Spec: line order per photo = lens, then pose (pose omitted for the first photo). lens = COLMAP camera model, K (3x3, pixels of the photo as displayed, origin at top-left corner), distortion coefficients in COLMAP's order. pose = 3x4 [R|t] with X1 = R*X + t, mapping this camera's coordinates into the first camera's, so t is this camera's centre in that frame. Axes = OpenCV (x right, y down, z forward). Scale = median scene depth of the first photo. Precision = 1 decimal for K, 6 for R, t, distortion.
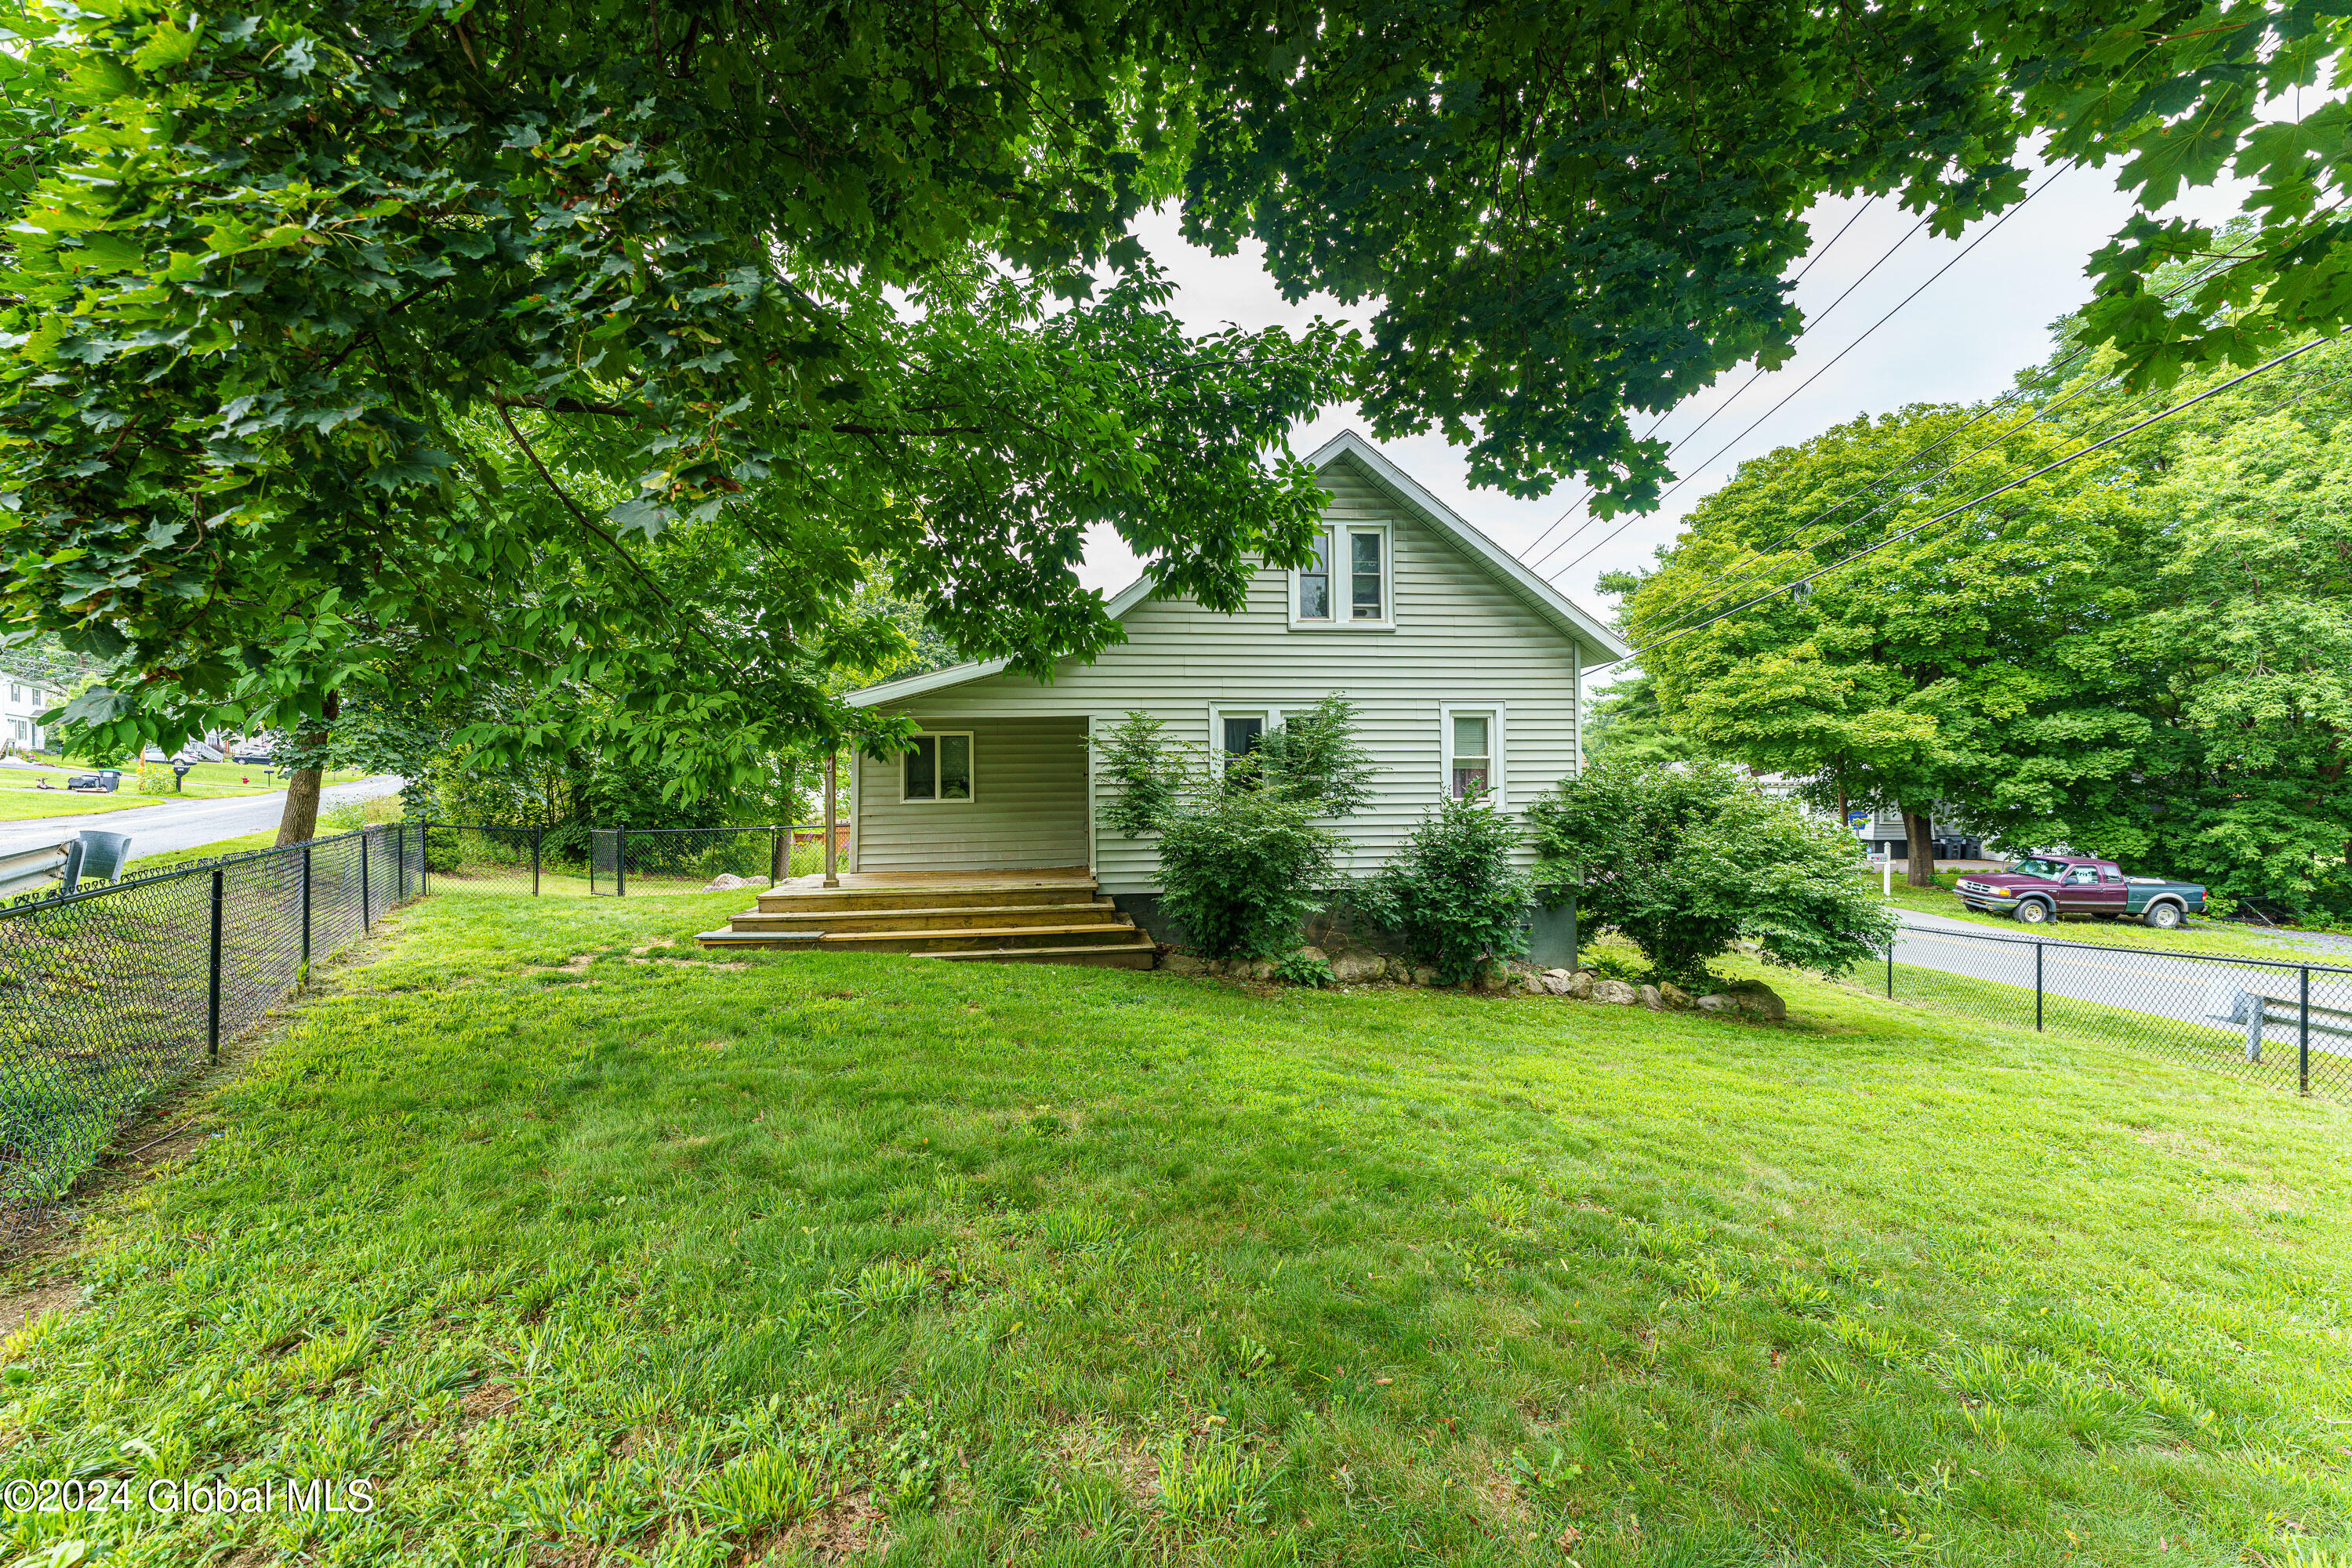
lens RADIAL K [[939.8, 0, 1176.4], [0, 939.8, 783.7], [0, 0, 1]] dist [0.002523, -0.000197]
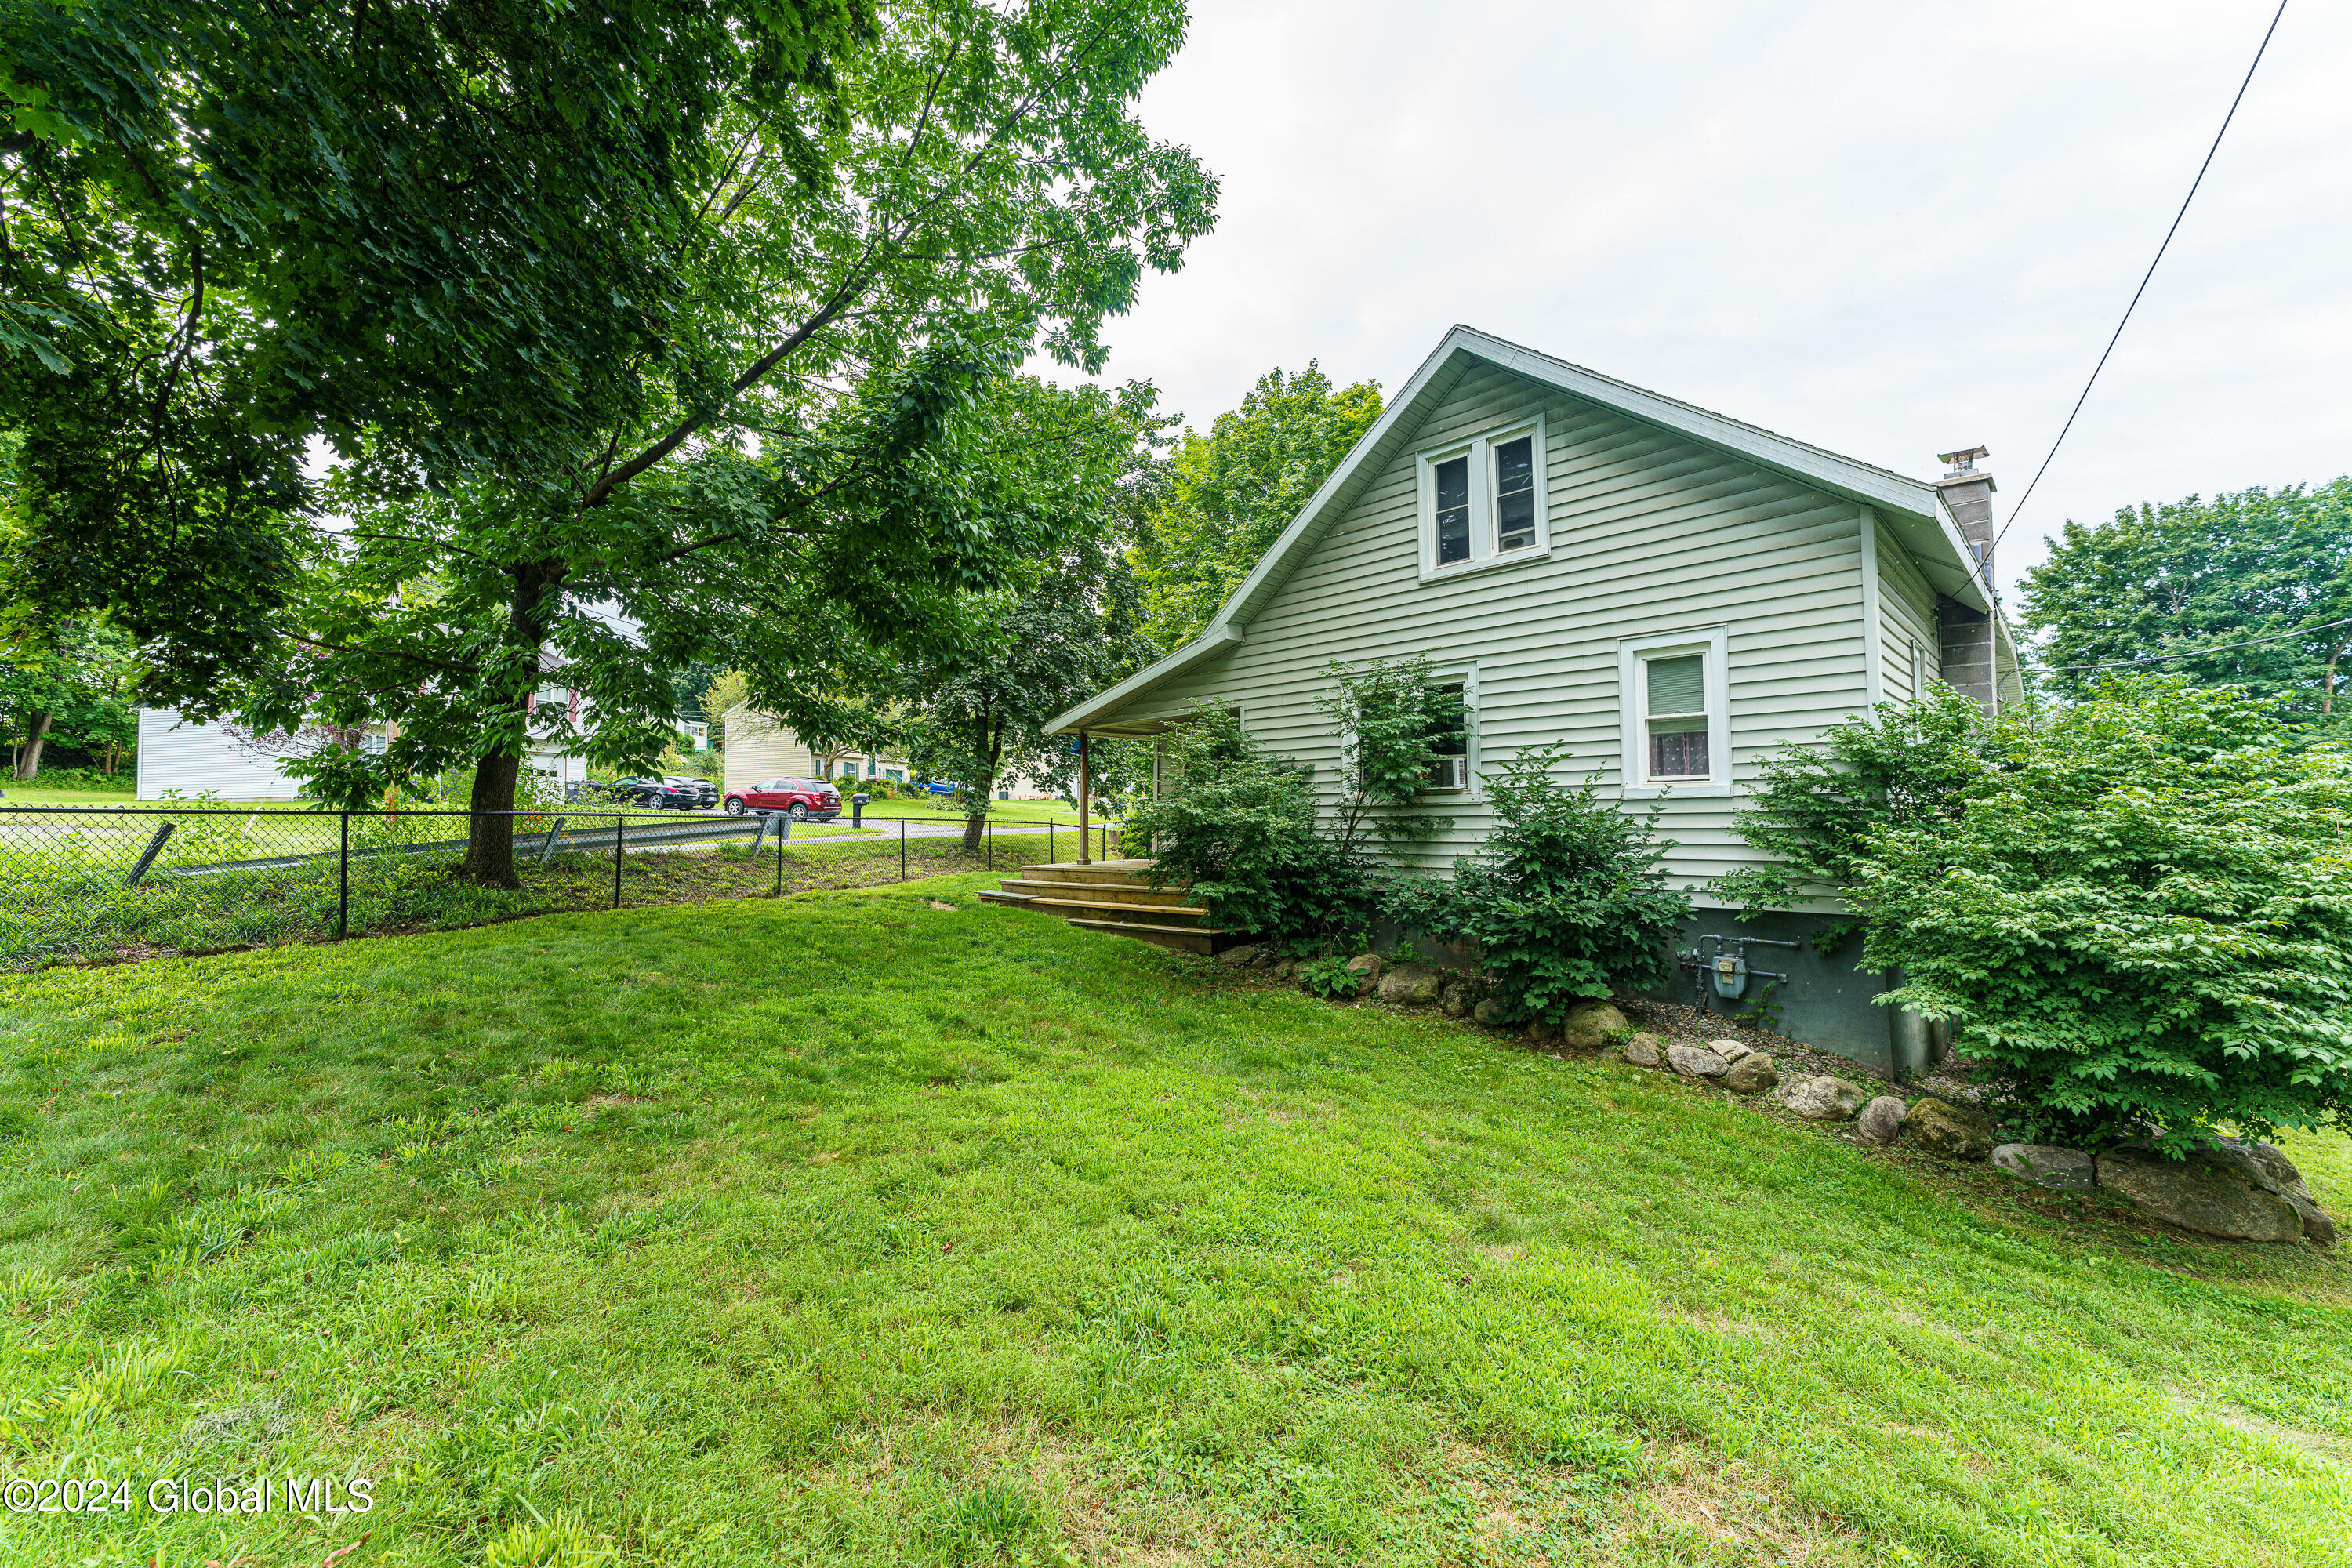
lens RADIAL K [[939.8, 0, 1175.6], [0, 939.8, 780.9], [0, 0, 1]] dist [0.002523, -0.000197]
pose [[0.624413, -0.032474, -0.780419, 0.627047], [0.005017, 0.999281, -0.037568, 0.043707], [0.781078, 0.019543, 0.624127, 0.300423]]
